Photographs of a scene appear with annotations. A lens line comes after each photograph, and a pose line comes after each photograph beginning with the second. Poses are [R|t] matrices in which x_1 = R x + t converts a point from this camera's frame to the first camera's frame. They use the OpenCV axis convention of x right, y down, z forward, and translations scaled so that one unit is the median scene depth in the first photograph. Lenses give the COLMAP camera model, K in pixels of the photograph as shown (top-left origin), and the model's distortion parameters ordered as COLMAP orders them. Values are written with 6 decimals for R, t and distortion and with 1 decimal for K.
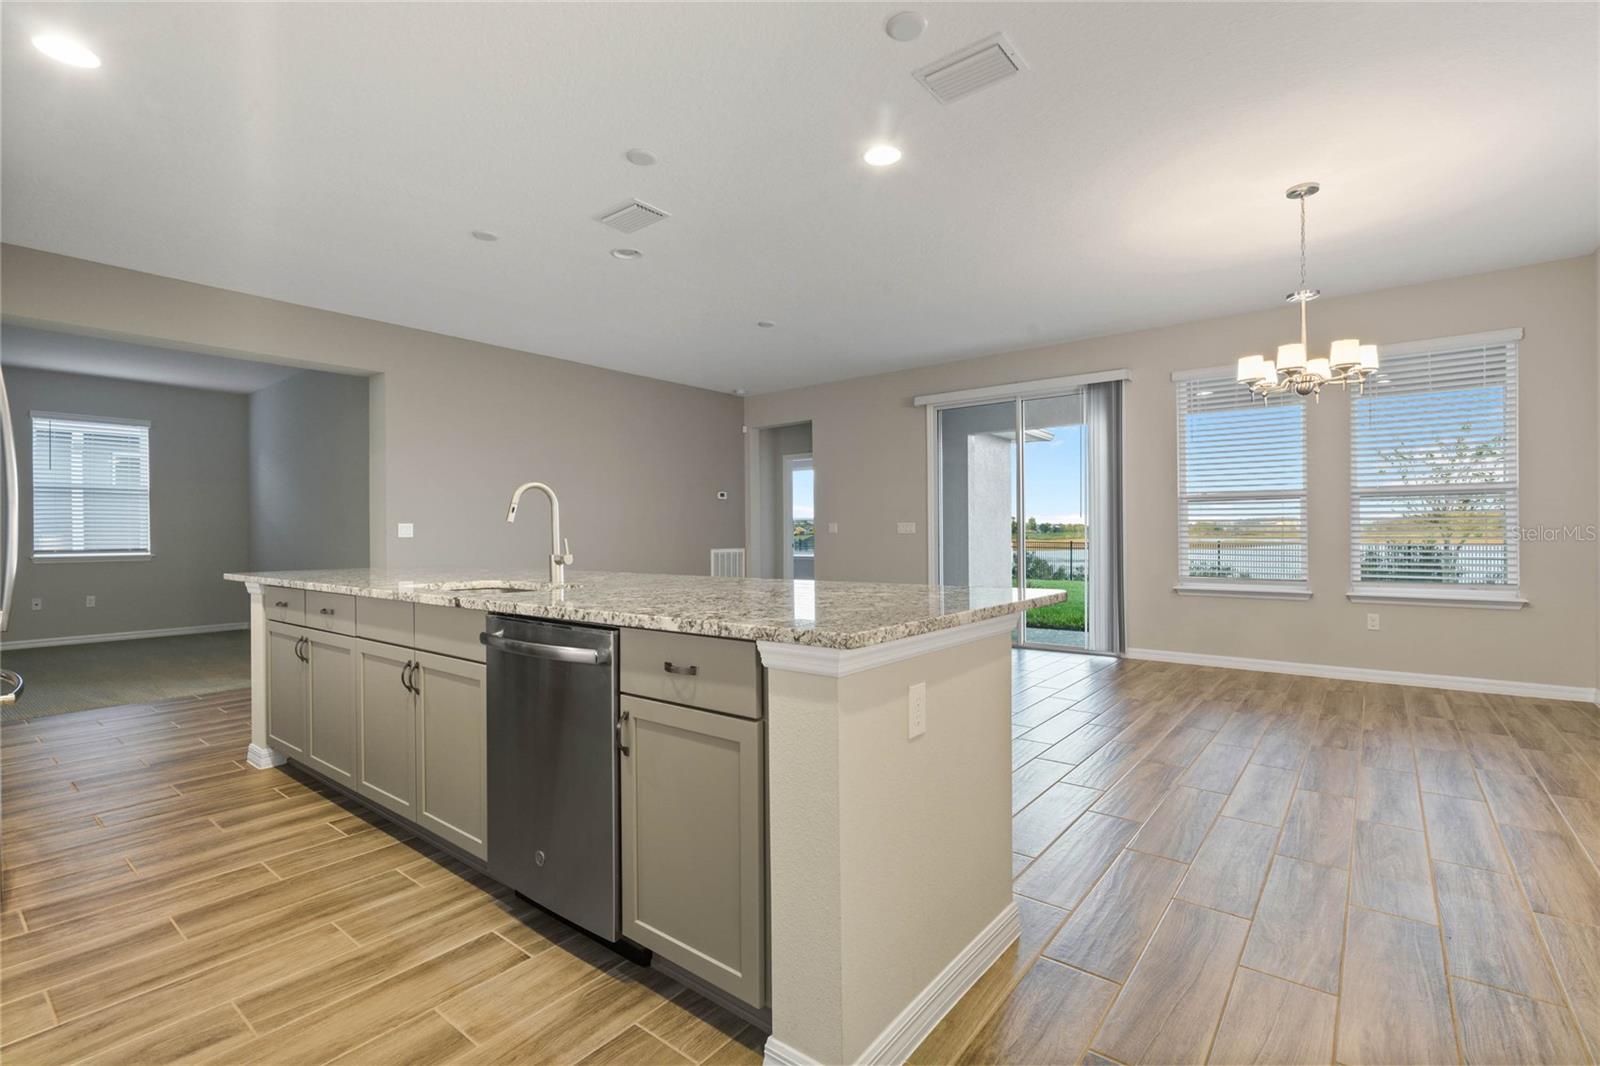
lens RADIAL K [[729.2, 0, 800.0], [0, 729.2, 533.0], [0, 0, 1]] dist [0.001251, 0.000057]
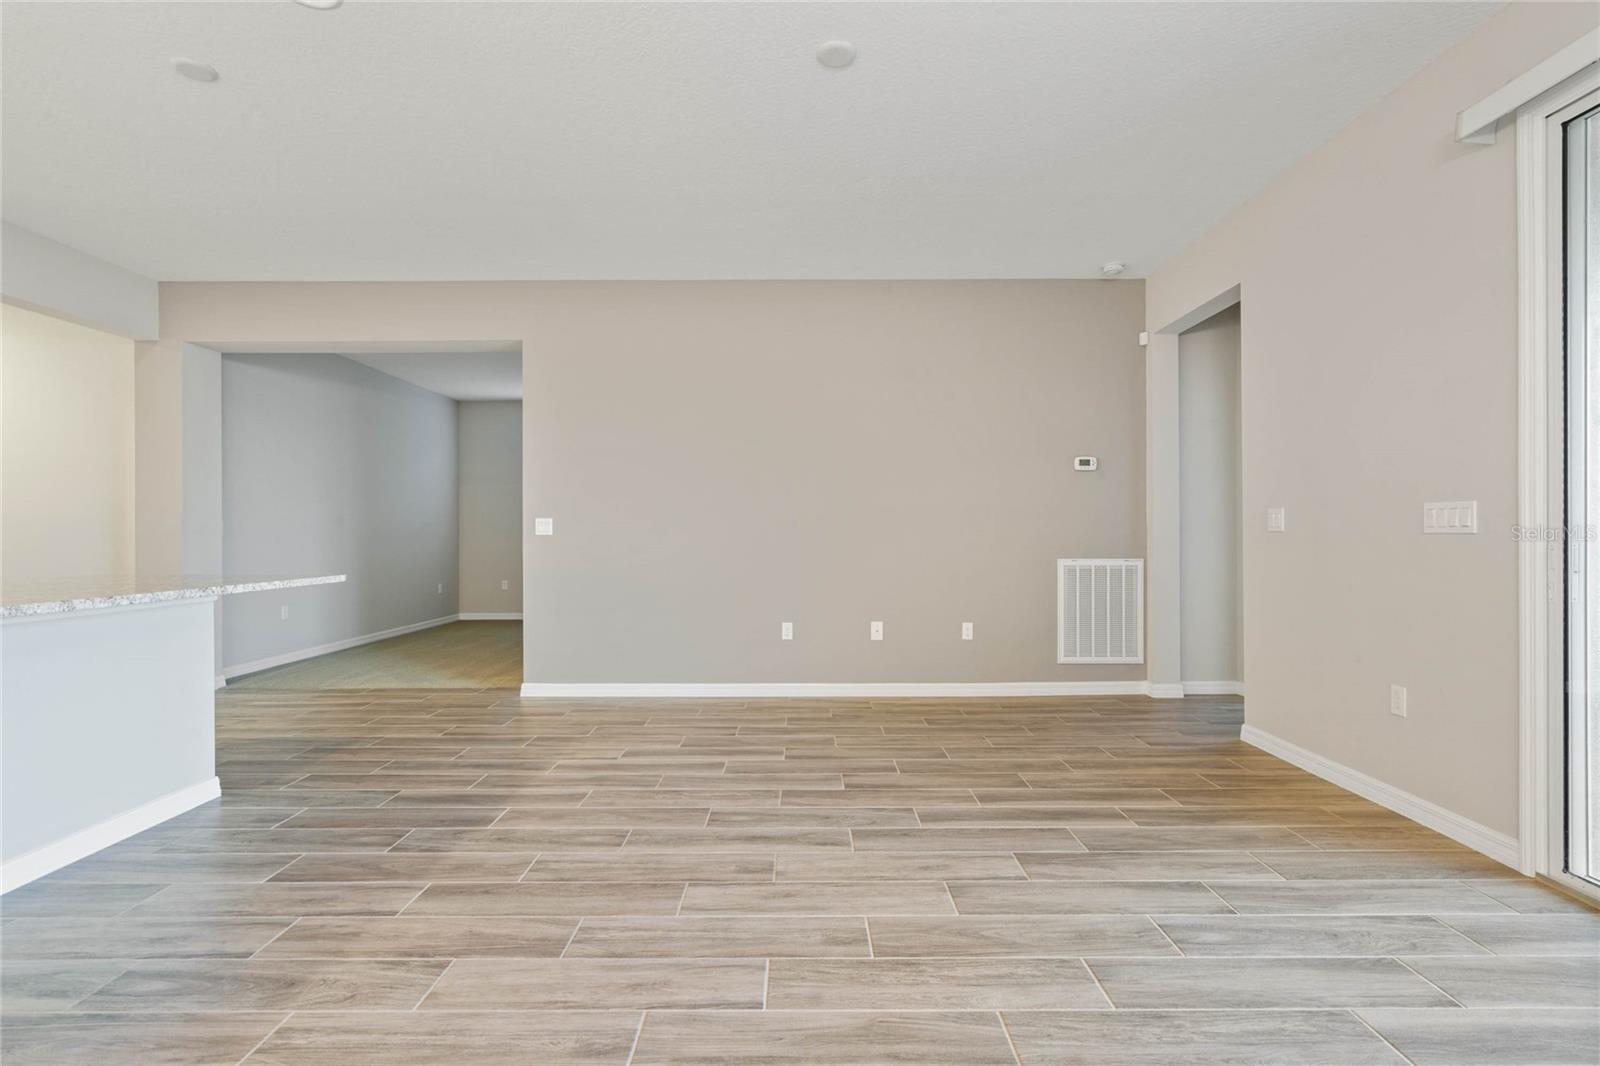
lens RADIAL K [[717.4, 0, 800.4], [0, 717.4, 543.2], [0, 0, 1]] dist [-0.002247, -0.000357]
pose [[0.622256, 0.017085, -0.782627, 0.749254], [-0.001185, 0.999781, 0.020884, -0.005487], [0.782813, -0.012068, 0.622140, 1.916929]]
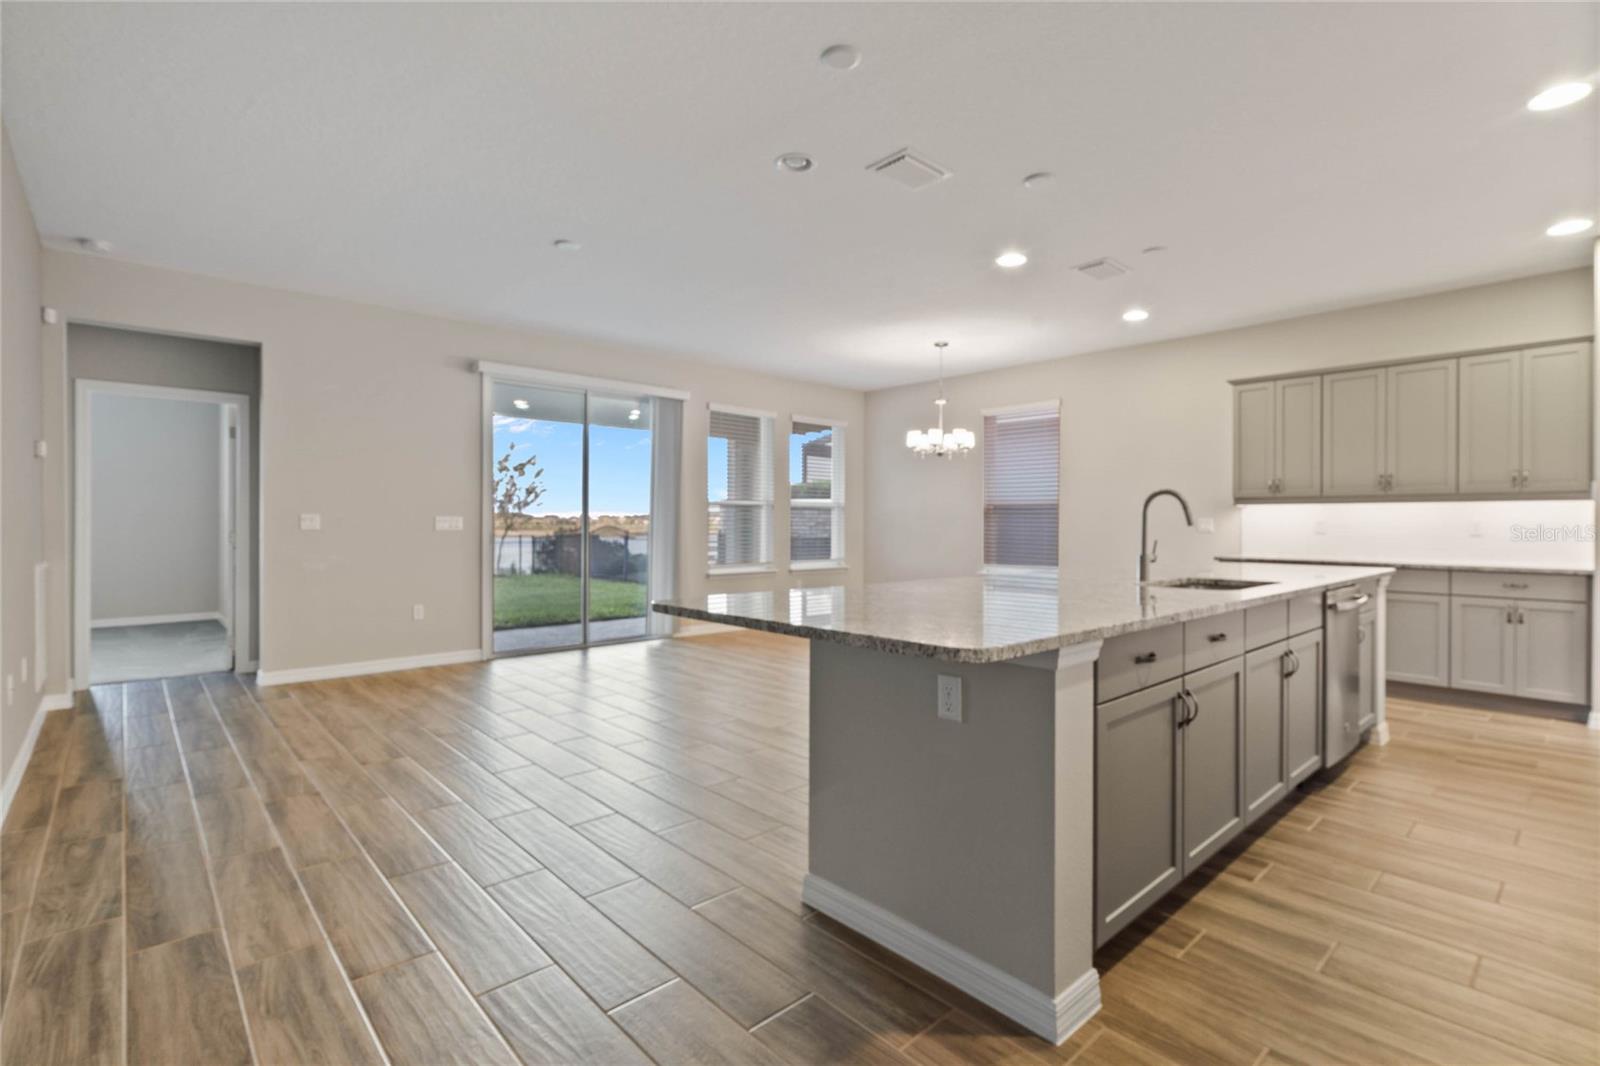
lens RADIAL K [[741.9, 0, 801.8], [0, 741.9, 528.9], [0, 0, 1]] dist [0.000184, -0.000063]
pose [[0.153444, 0.002632, 0.988154, -1.981470], [-0.005268, 0.999984, -0.001845, -0.007172], [-0.988143, -0.004923, 0.153455, 1.745622]]
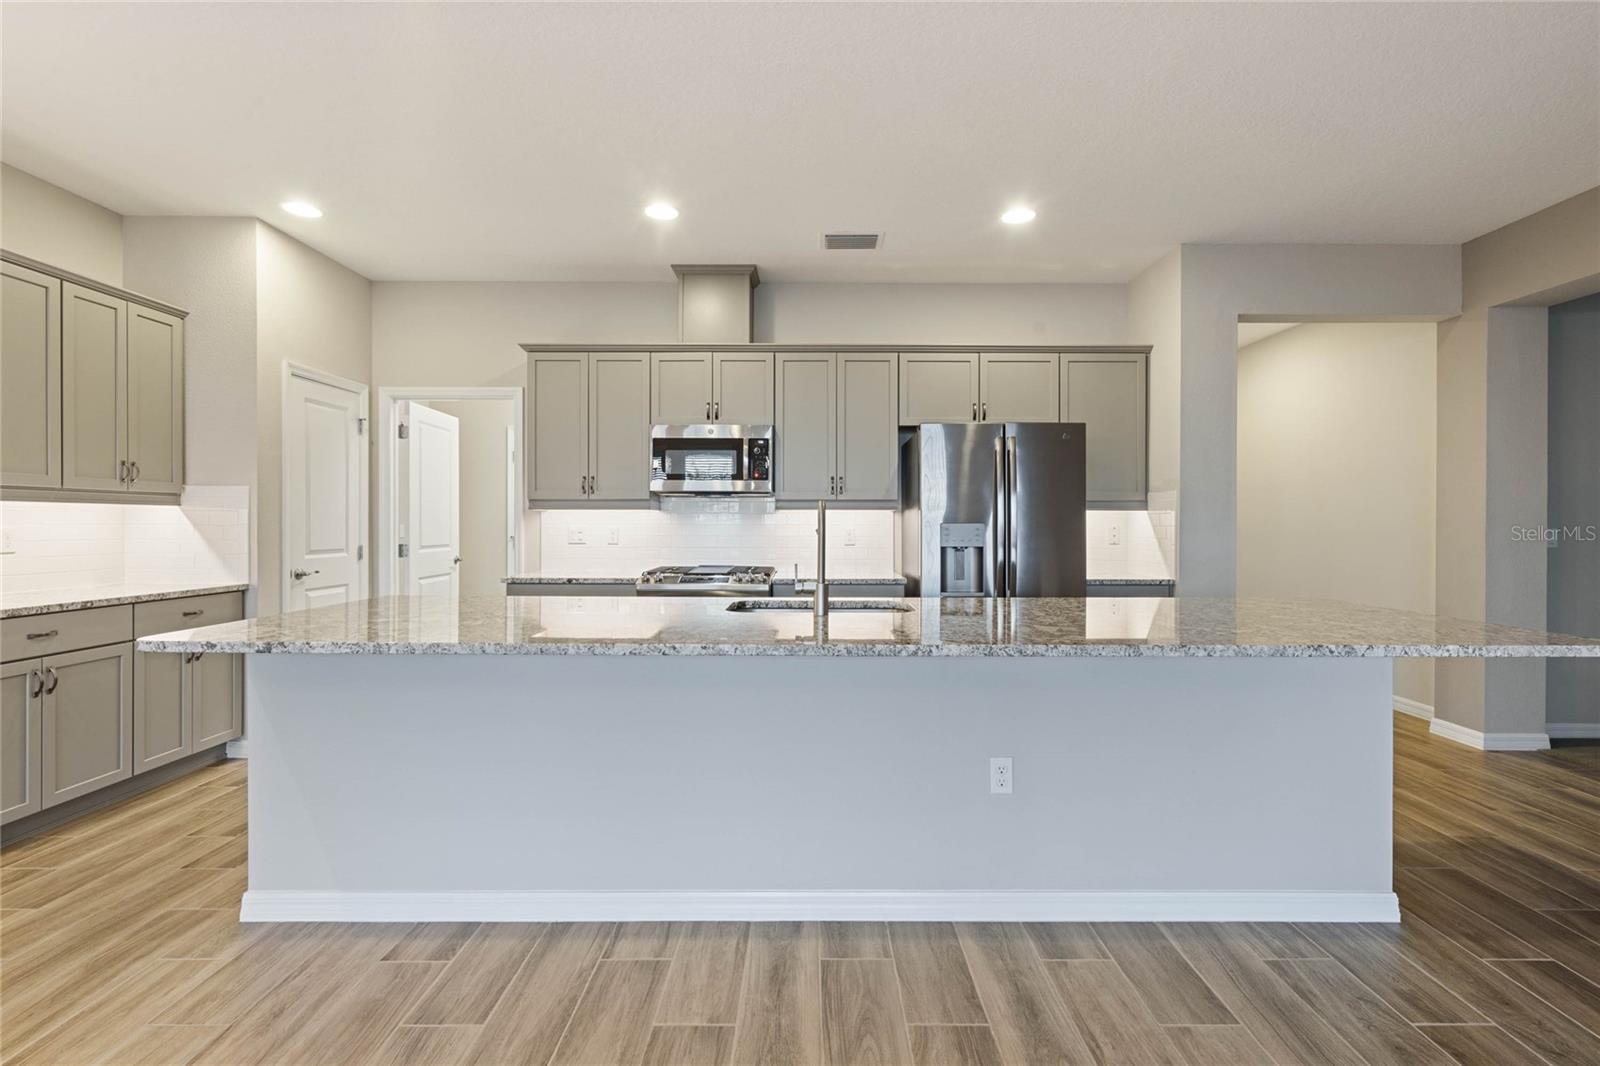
lens RADIAL K [[731.1, 0, 808.6], [0, 731.1, 530.9], [0, 0, 1]] dist [0.001990, 0.000397]
pose [[-0.781185, 0.010696, -0.624208, 0.274792], [0.004183, 0.999920, 0.011900, -0.055571], [0.624285, 0.006685, -0.781168, 2.177465]]
